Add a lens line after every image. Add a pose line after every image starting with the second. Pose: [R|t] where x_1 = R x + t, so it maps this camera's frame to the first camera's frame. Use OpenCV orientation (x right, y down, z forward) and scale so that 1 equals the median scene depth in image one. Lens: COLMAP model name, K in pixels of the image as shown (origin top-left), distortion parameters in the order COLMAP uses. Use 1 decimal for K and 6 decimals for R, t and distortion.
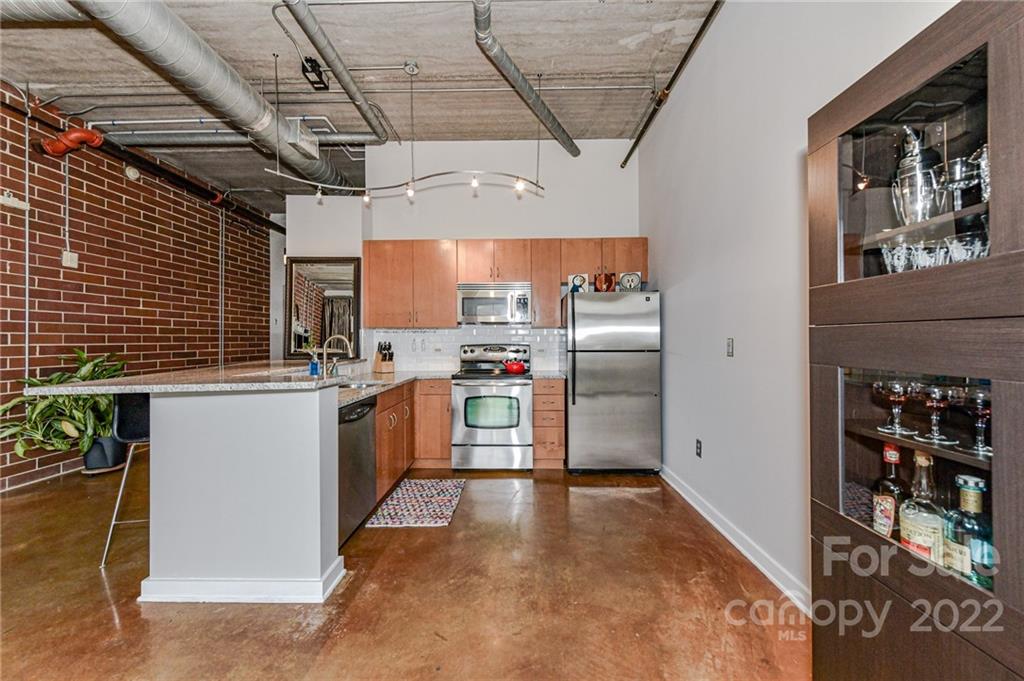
lens RADIAL K [[404.7, 0, 507.6], [0, 404.7, 336.0], [0, 0, 1]] dist [0.001179, -0.000107]
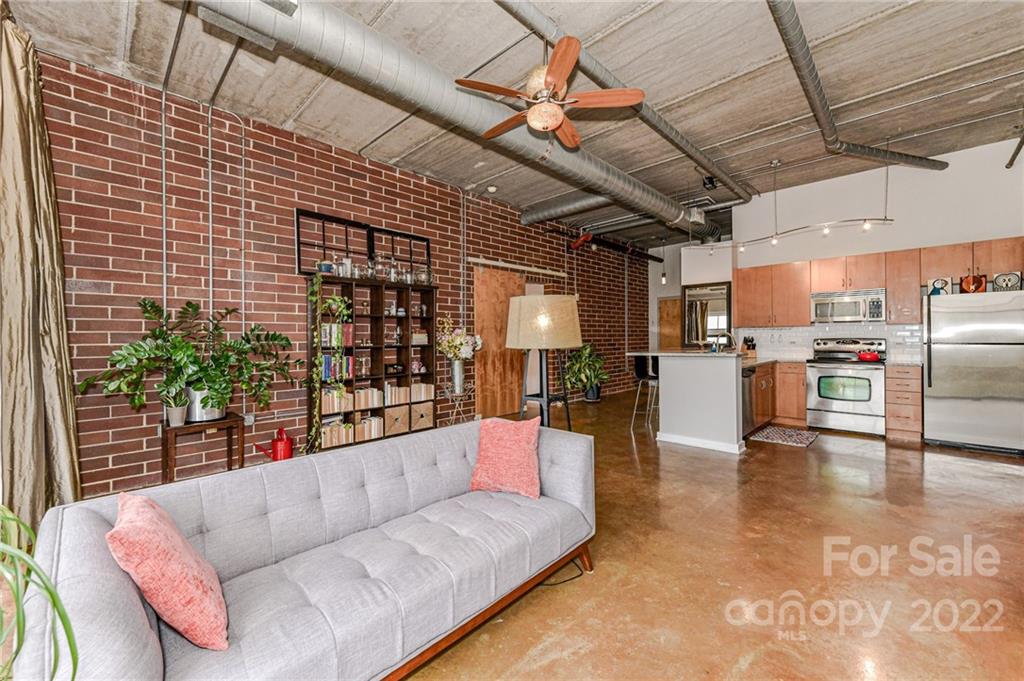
lens RADIAL K [[399.8, 0, 508.3], [0, 399.8, 336.8], [0, 0, 1]] dist [-0.000275, -0.000266]
pose [[0.724940, -0.002724, -0.688807, 0.067386], [0.010958, 0.999911, 0.007579, -0.005577], [0.688725, -0.013043, 0.724905, -0.715821]]
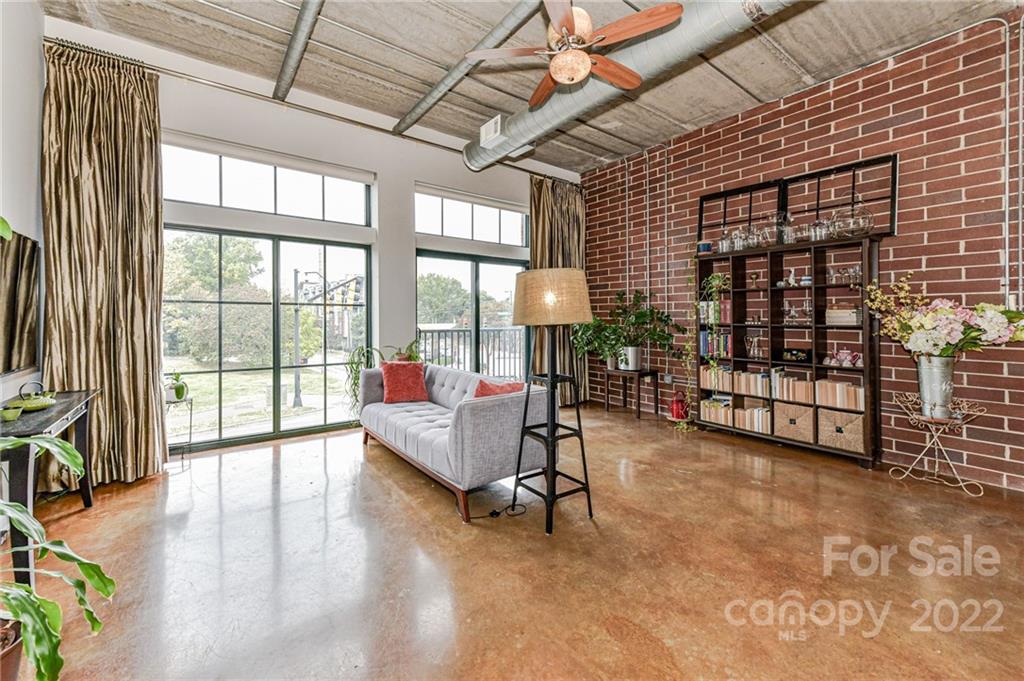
lens RADIAL K [[412.1, 0, 507.9], [0, 412.1, 316.1], [0, 0, 1]] dist [0.000000, -0.000346]
pose [[-0.791017, 0.005302, -0.611772, 0.109159], [0.010373, 0.999935, -0.004747, 0.003137], [0.611707, -0.010101, -0.791020, 0.295437]]
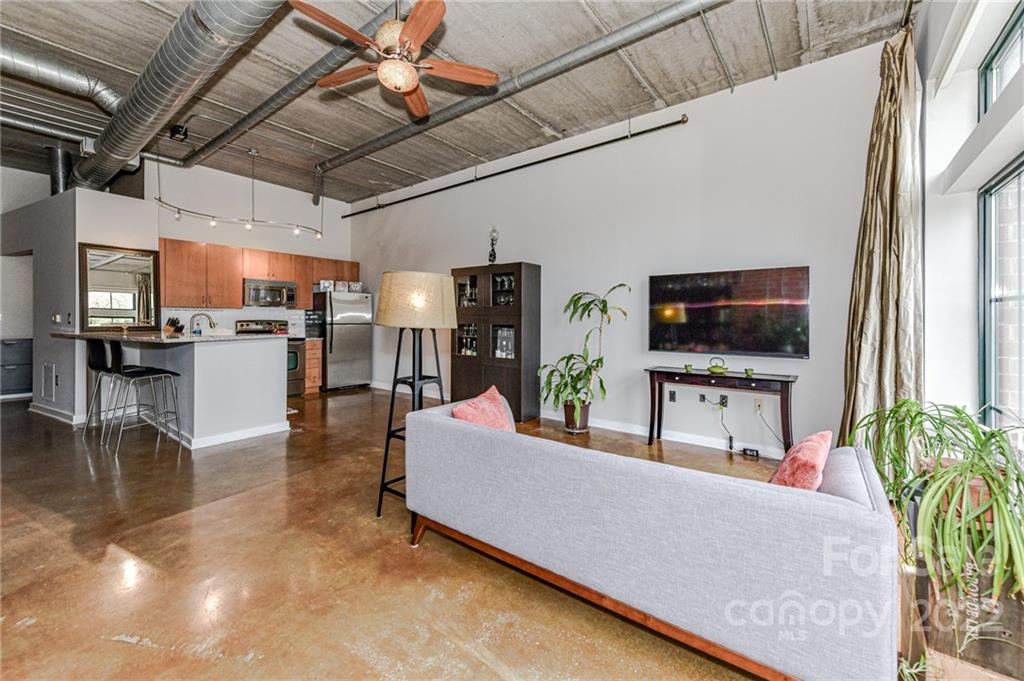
lens RADIAL K [[412.1, 0, 507.9], [0, 412.1, 316.1], [0, 0, 1]] dist [0.000000, -0.000346]
pose [[0.594493, 0.013246, 0.803992, -0.806579], [-0.016160, 0.999859, -0.004524, -0.001845], [-0.803938, -0.010303, 0.594623, -0.701997]]
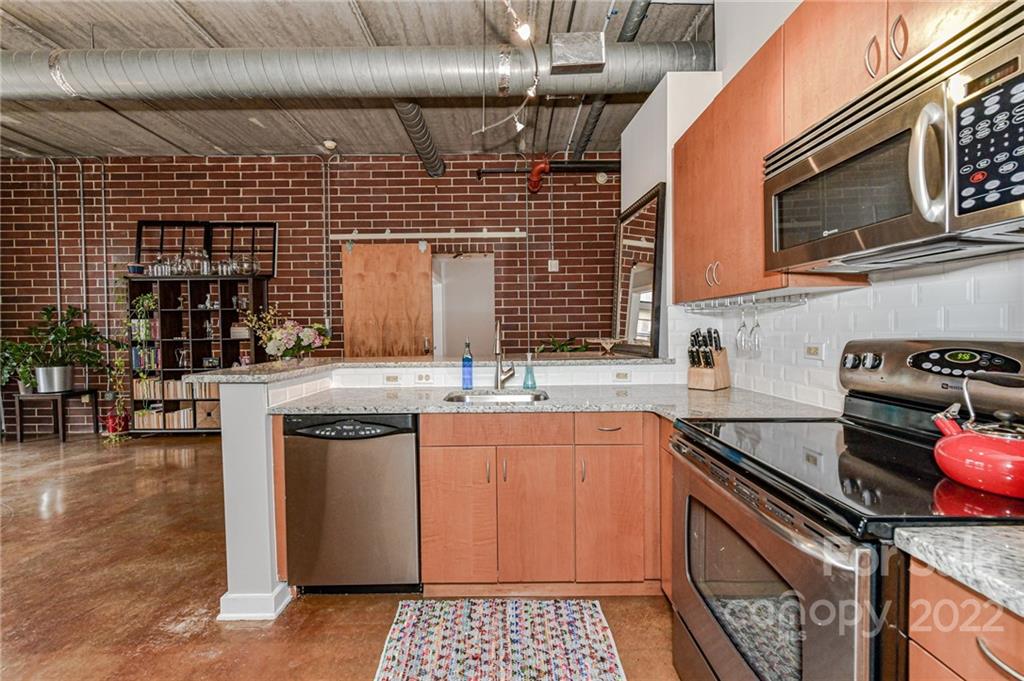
lens RADIAL K [[404.7, 0, 507.6], [0, 404.7, 336.0], [0, 0, 1]] dist [0.001179, -0.000107]
pose [[0.024662, 0.018537, -0.999524, 0.223903], [0.018456, 0.999649, 0.018995, 0.009980], [0.999525, -0.018916, 0.024312, 0.811496]]
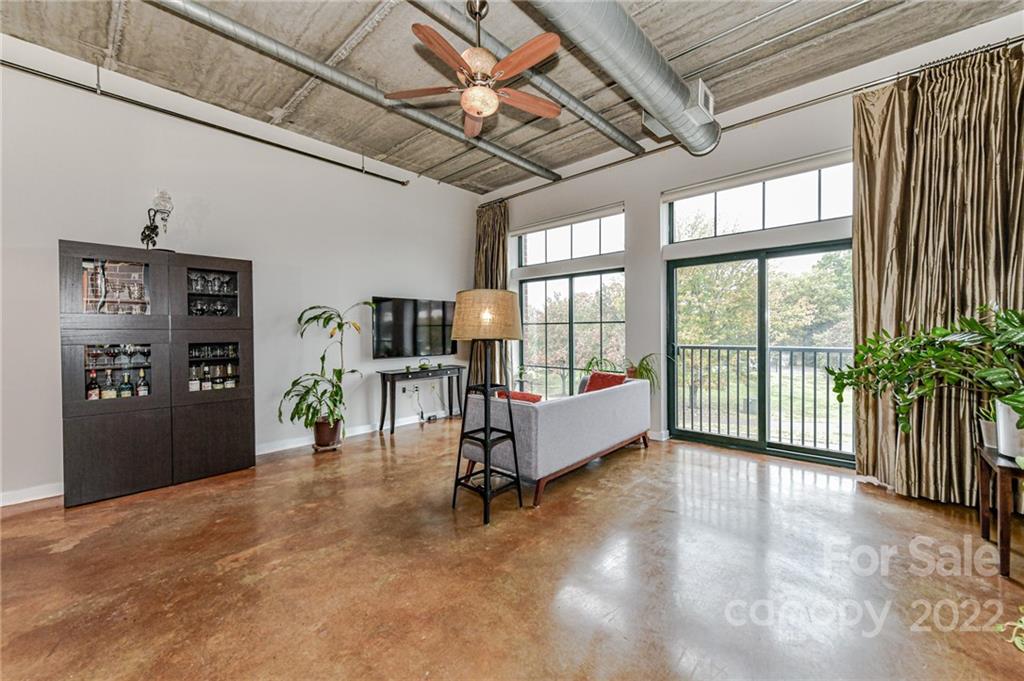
lens RADIAL K [[402.3, 0, 511.4], [0, 402.3, 332.1], [0, 0, 1]] dist [-0.000113, -0.000081]
pose [[-0.757245, 0.013005, 0.653001, -0.862901], [0.006268, 0.999900, -0.012645, 0.011970], [-0.653101, -0.005482, -0.757251, 0.337039]]
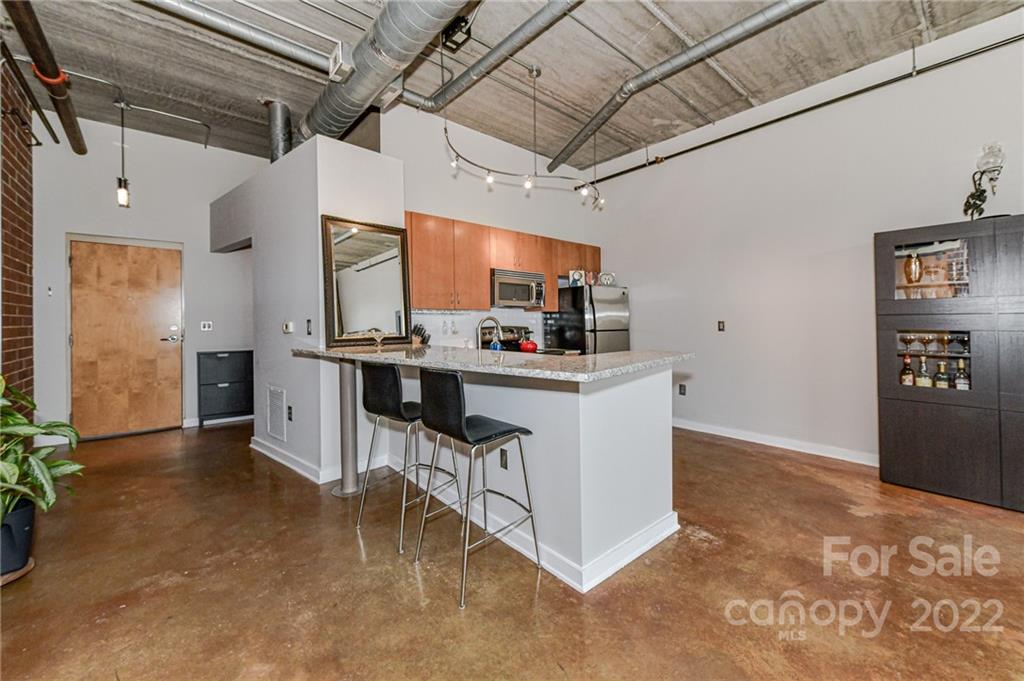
lens RADIAL K [[401.7, 0, 507.7], [0, 401.7, 320.2], [0, 0, 1]] dist [-0.001457, -0.000336]
pose [[0.748571, 0.006336, 0.663024, -0.838572], [-0.004880, 0.999980, -0.004046, 0.009073], [-0.663036, -0.000207, 0.748587, 0.207181]]
